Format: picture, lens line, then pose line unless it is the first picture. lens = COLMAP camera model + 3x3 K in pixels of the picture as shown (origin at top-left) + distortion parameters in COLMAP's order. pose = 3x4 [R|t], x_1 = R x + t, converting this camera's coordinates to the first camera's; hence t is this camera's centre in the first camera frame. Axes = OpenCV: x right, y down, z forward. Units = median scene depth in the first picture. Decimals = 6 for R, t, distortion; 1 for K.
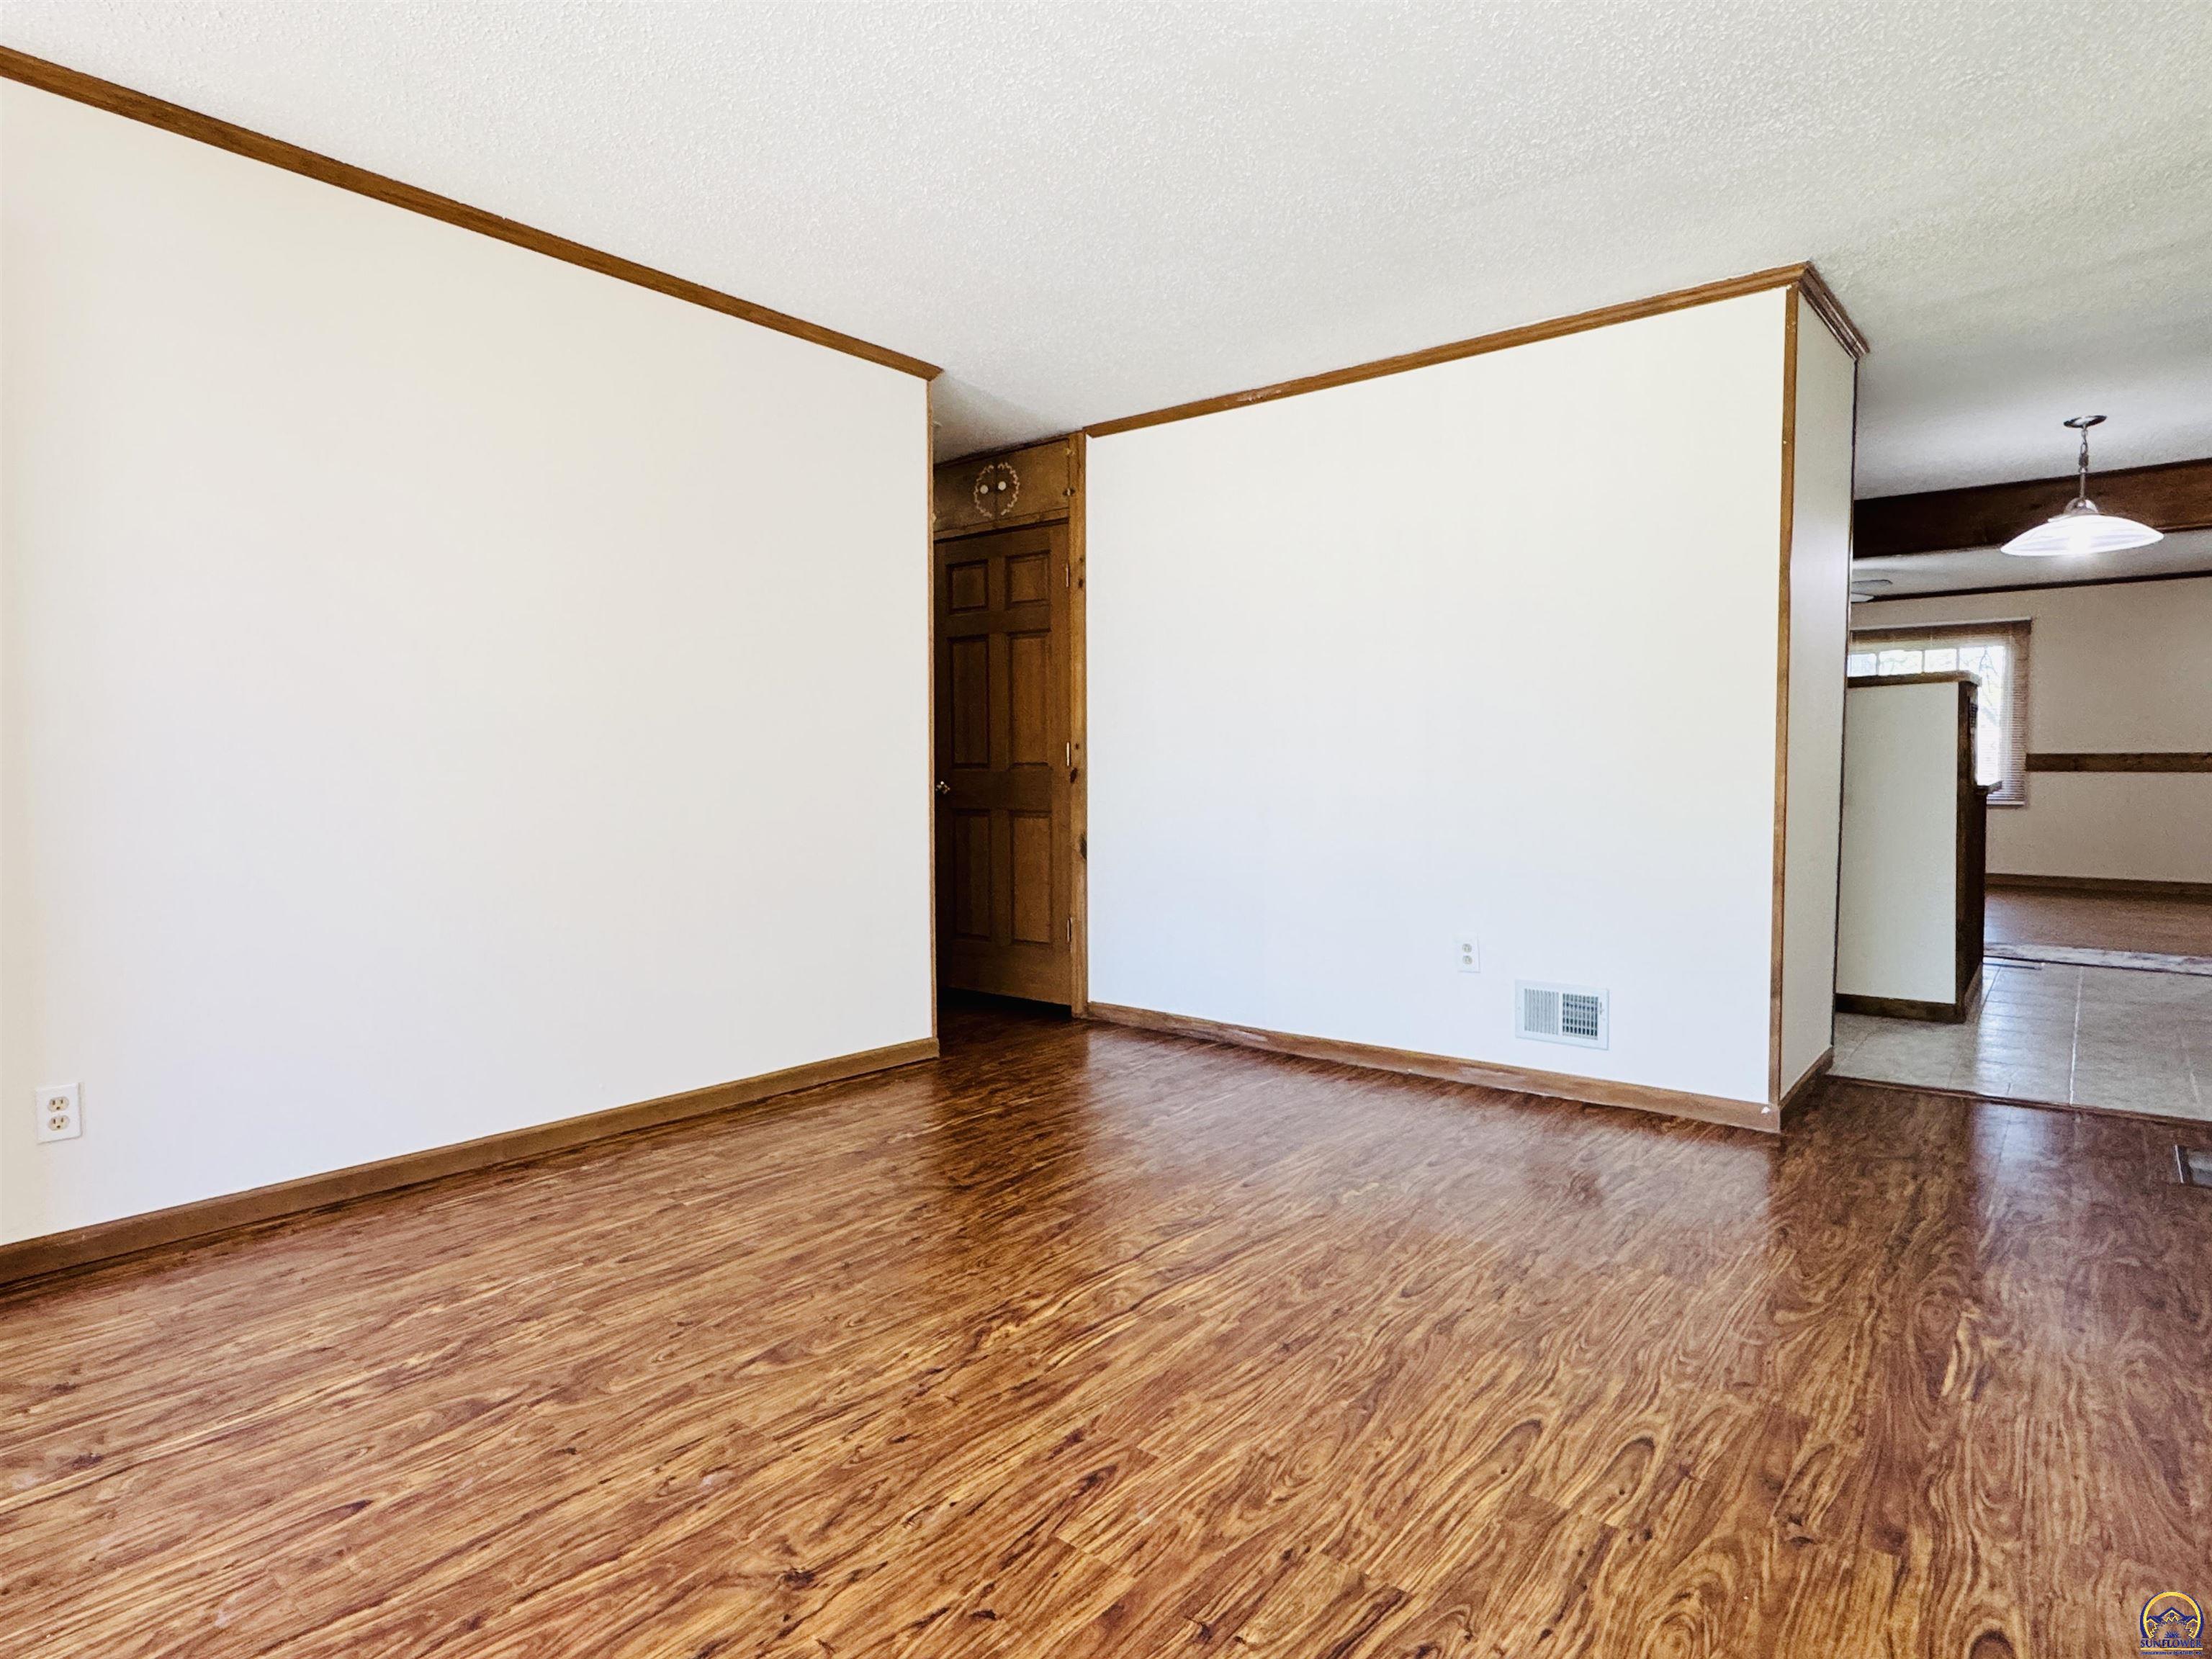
lens RADIAL K [[1218.2, 0, 1095.6], [0, 1218.2, 837.0], [0, 0, 1]] dist [-0.003712, -0.001593]
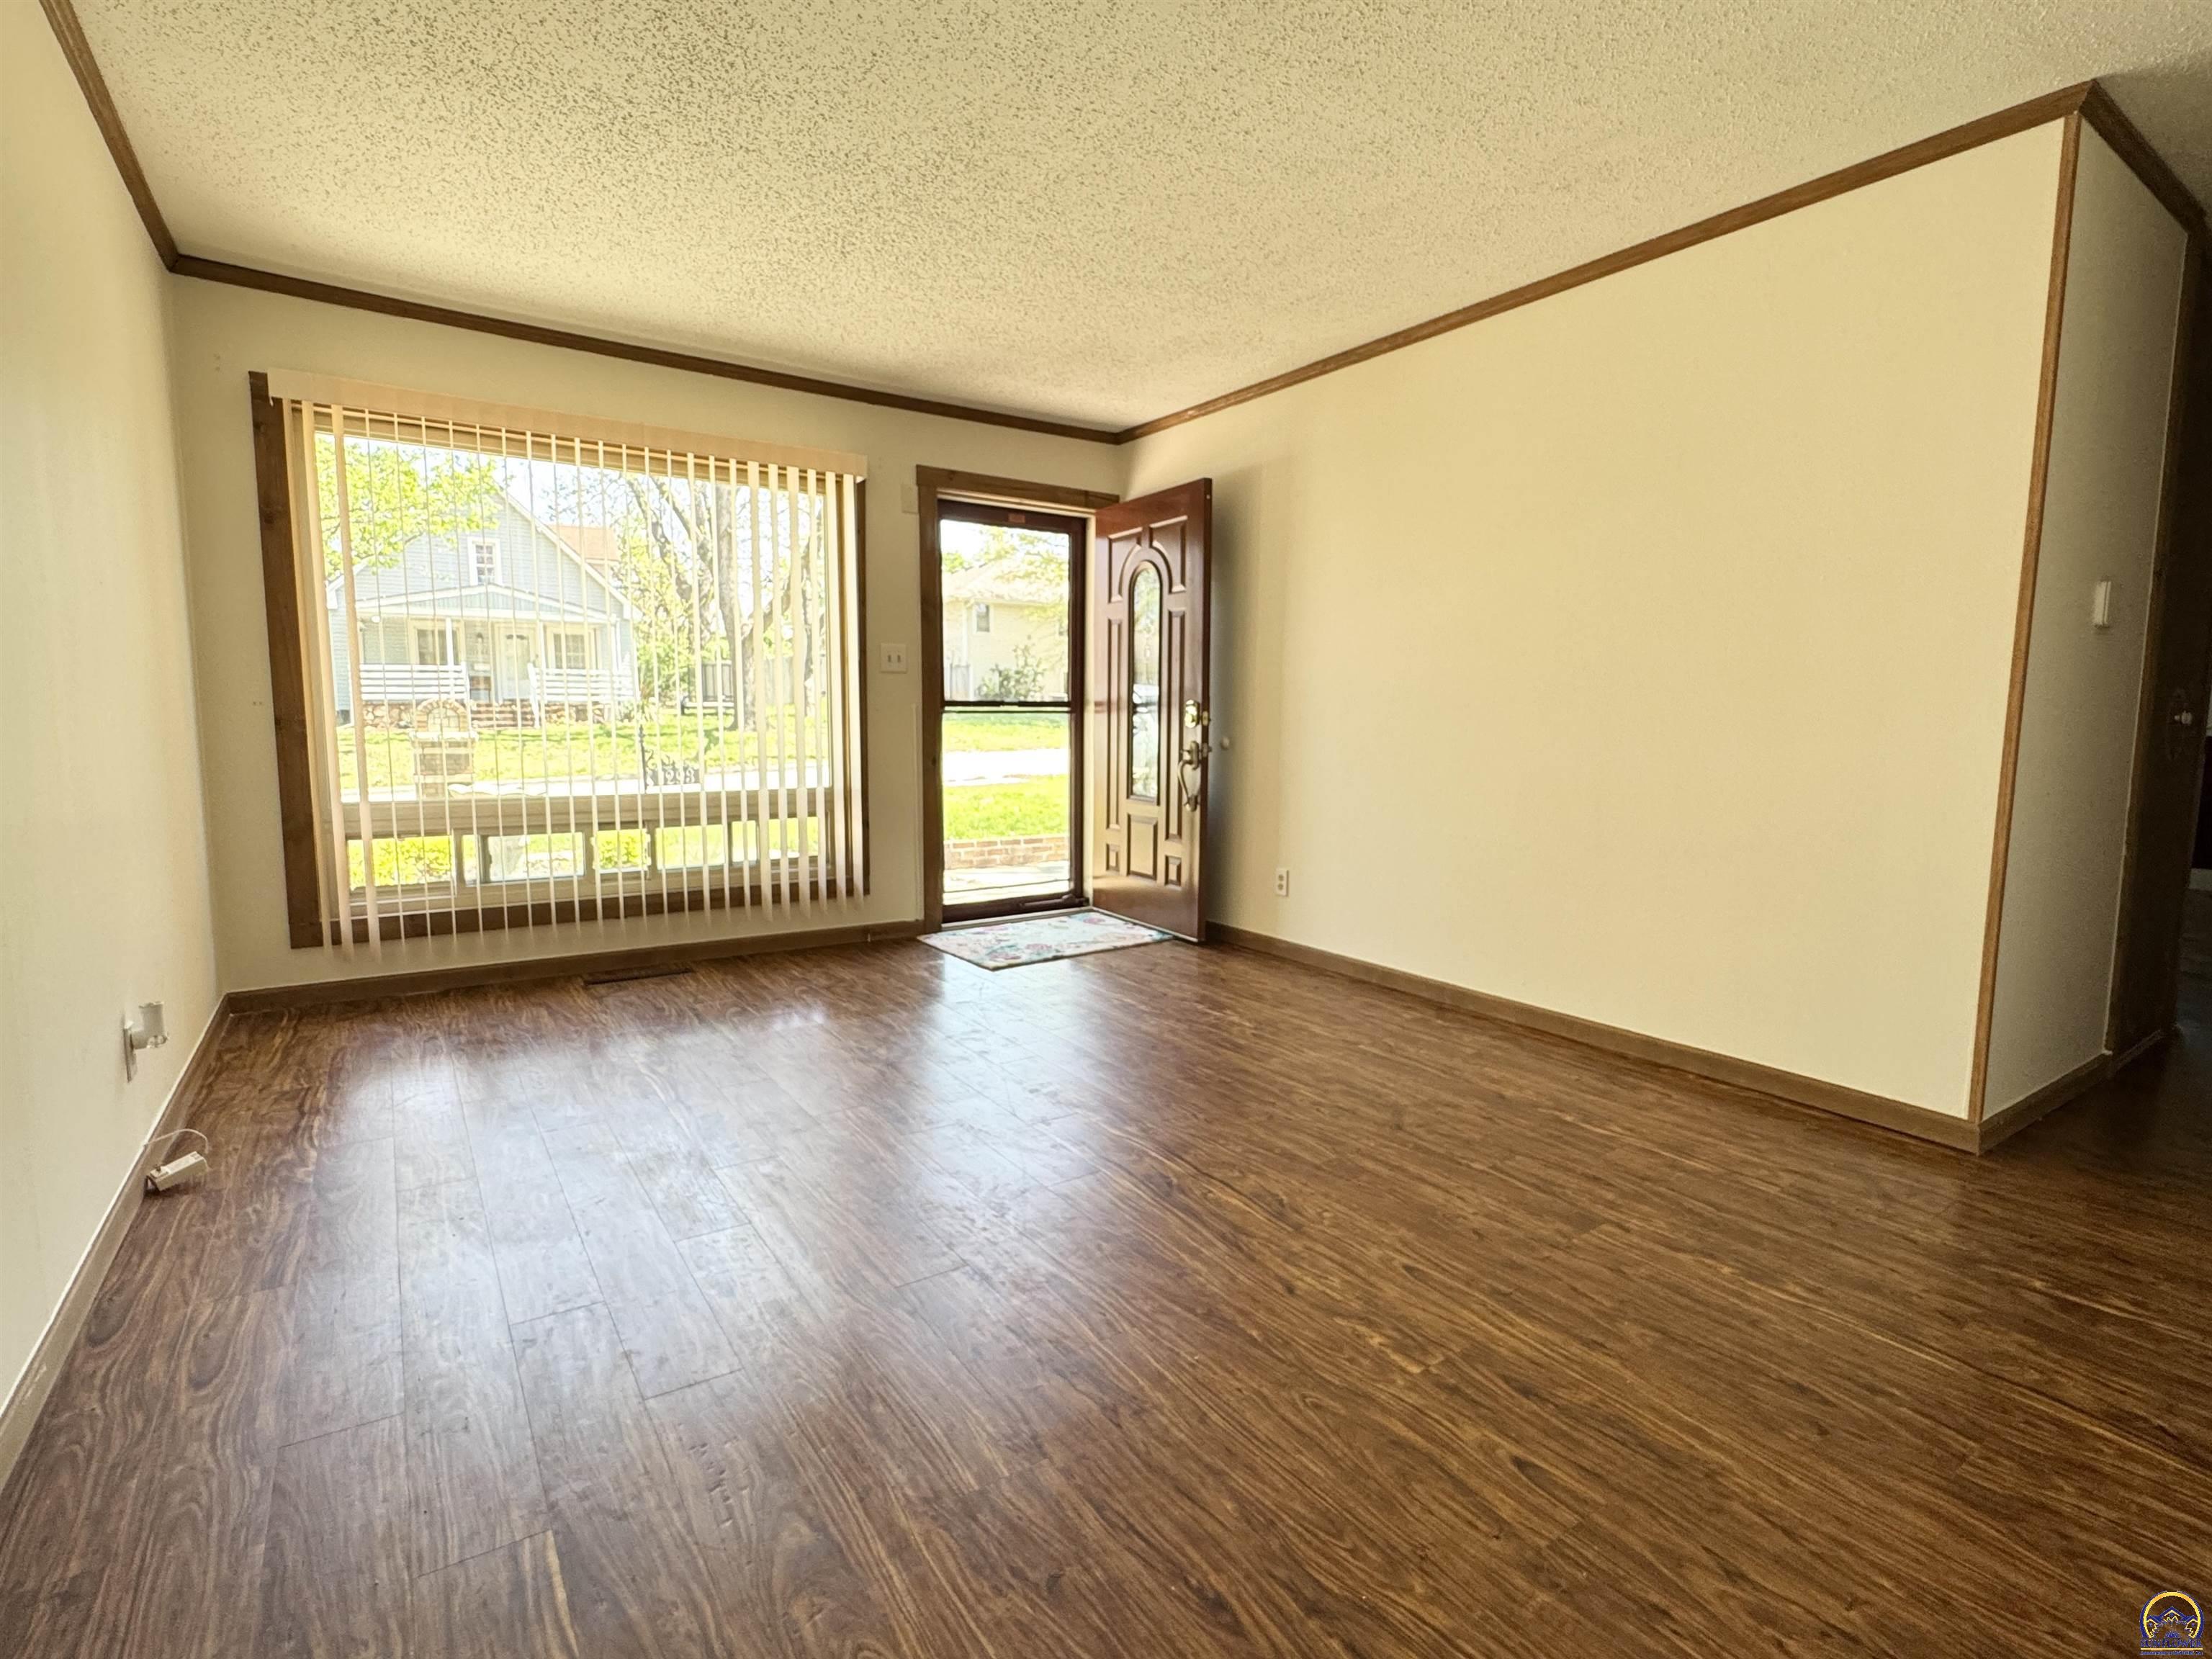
lens RADIAL K [[1044.9, 0, 1096.4], [0, 1044.9, 831.6], [0, 0, 1]] dist [-0.004379, 0.000159]
pose [[-0.276124, 0.106928, -0.955155, 0.865678], [-0.063894, 0.989551, 0.129250, -0.065193], [0.958996, 0.096718, -0.266407, 1.069071]]
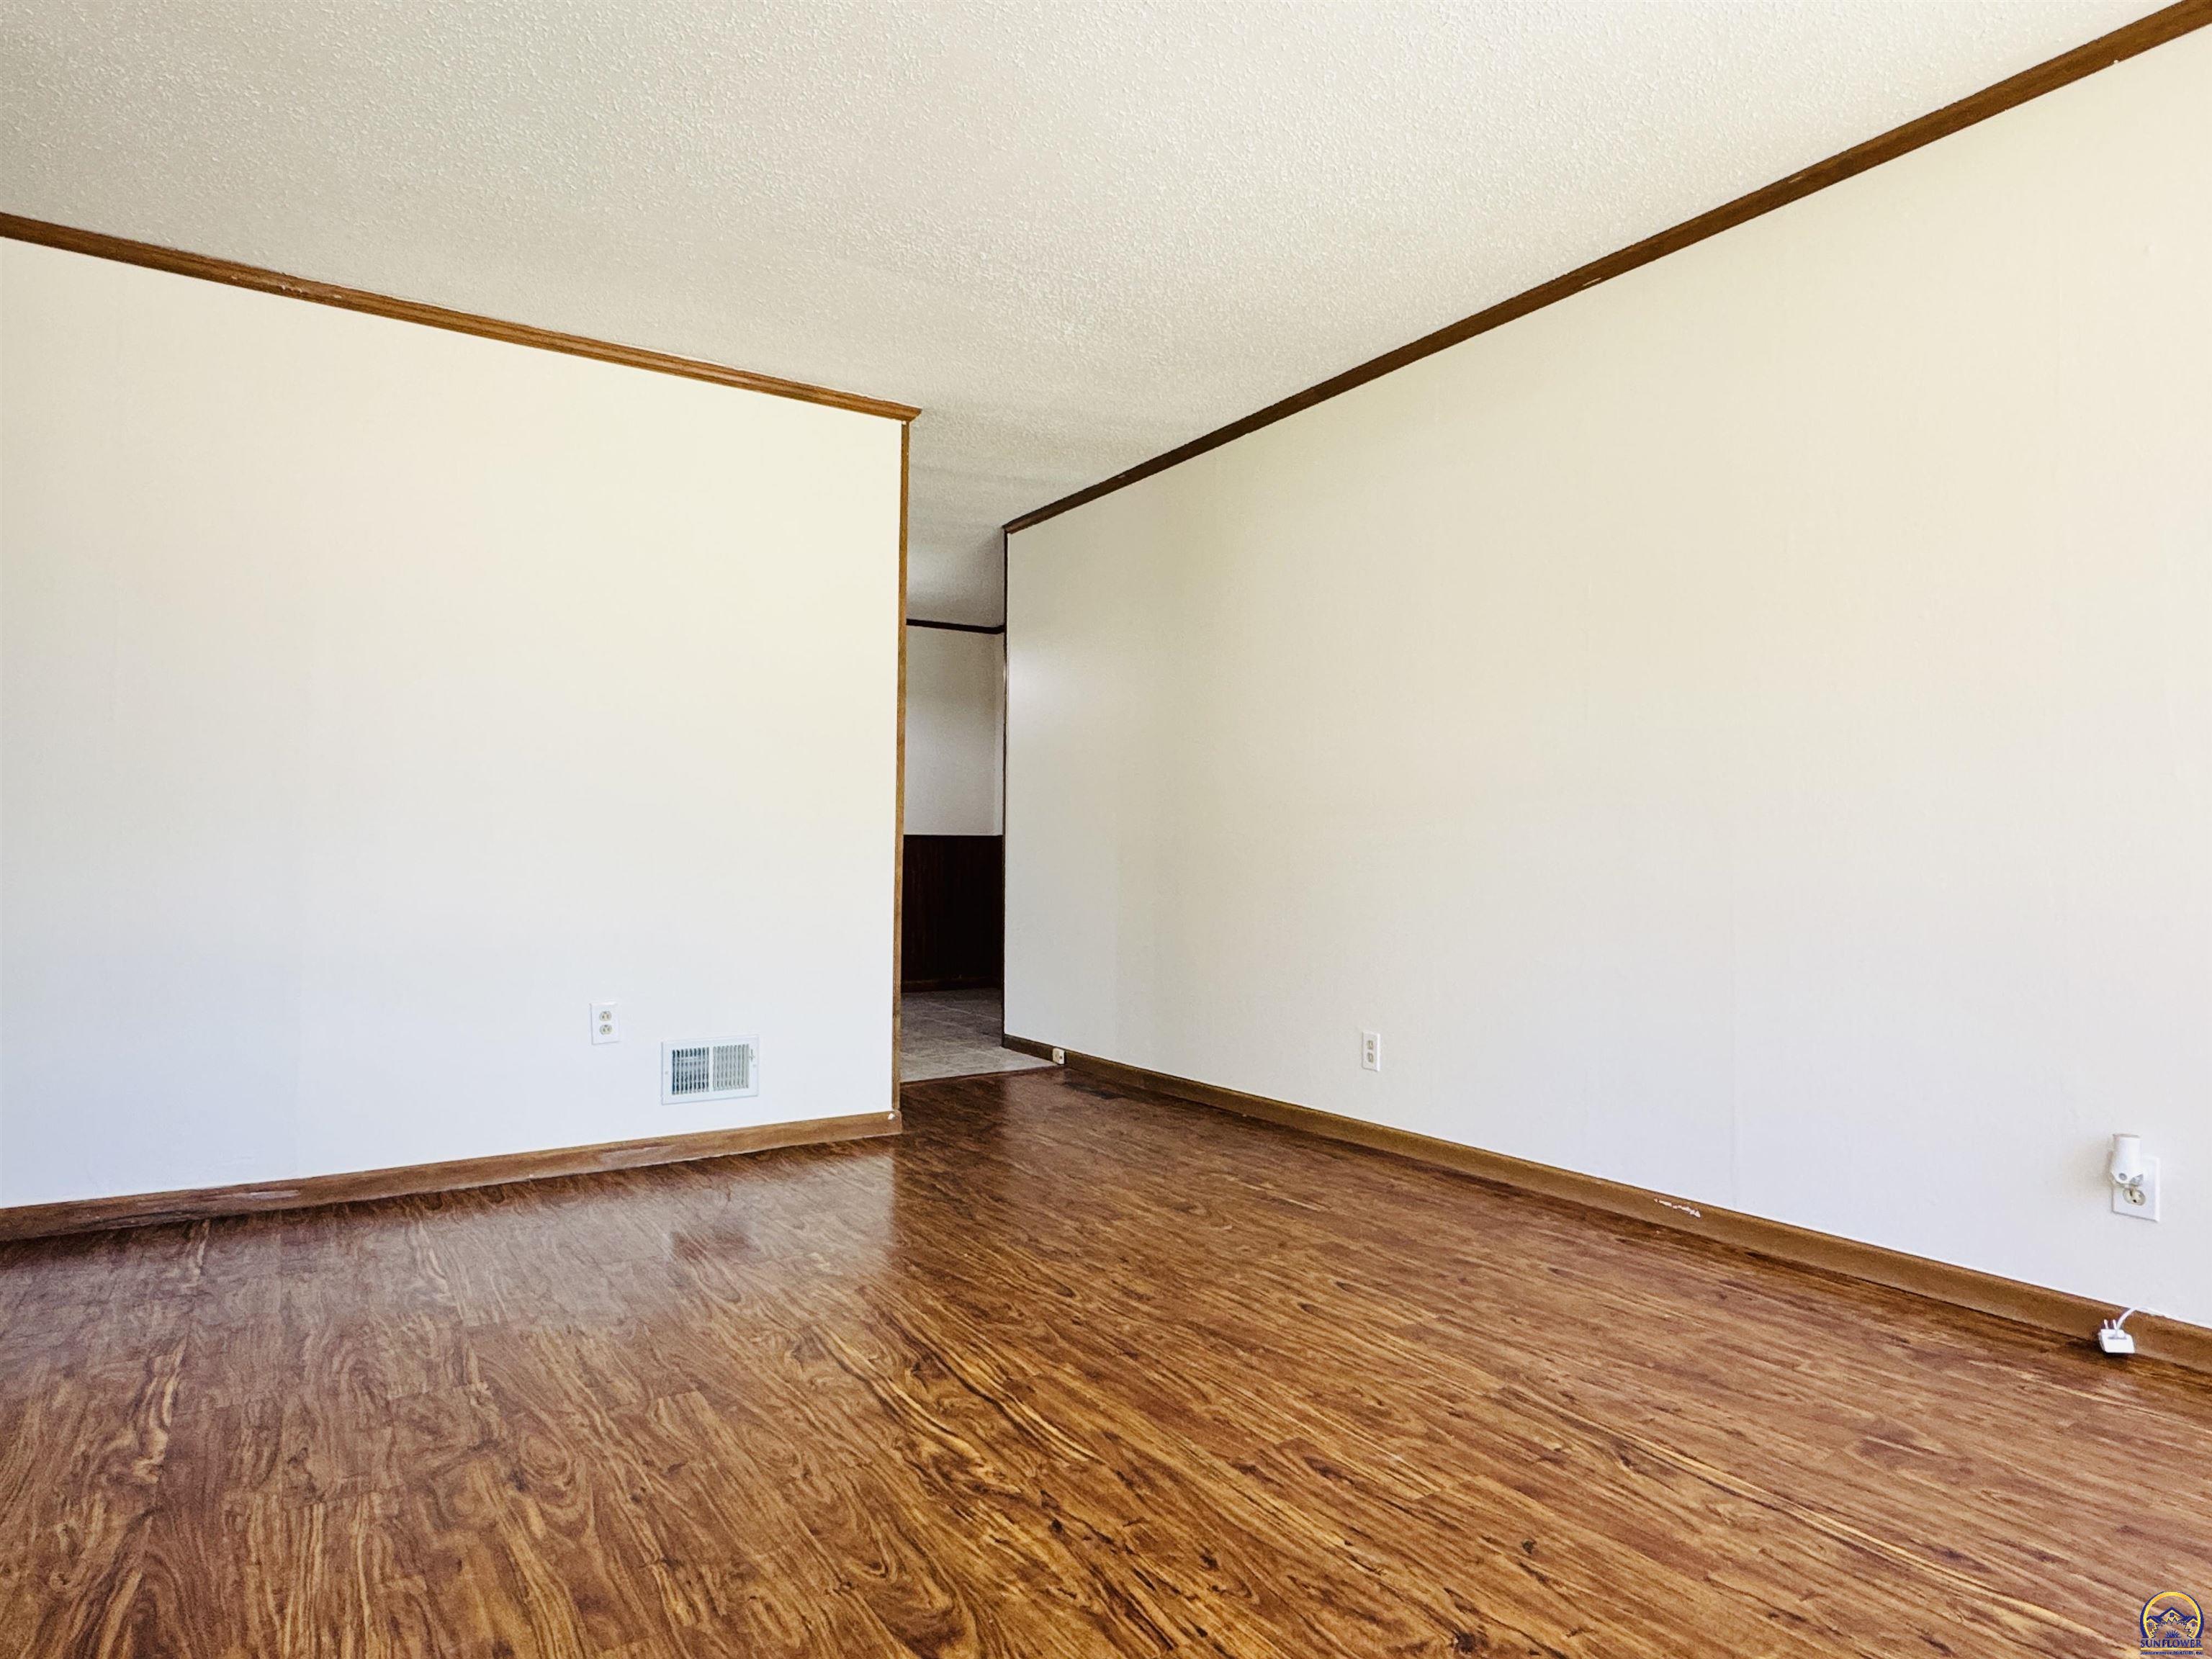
lens RADIAL K [[1304.6, 0, 1106.6], [0, 1304.6, 834.8], [0, 0, 1]] dist [-0.005652, 0.001616]
pose [[0.300065, 0.022331, 0.953657, -0.721003], [0.048544, 0.998073, -0.038645, 0.021008], [-0.952683, 0.057890, 0.298403, 0.535125]]
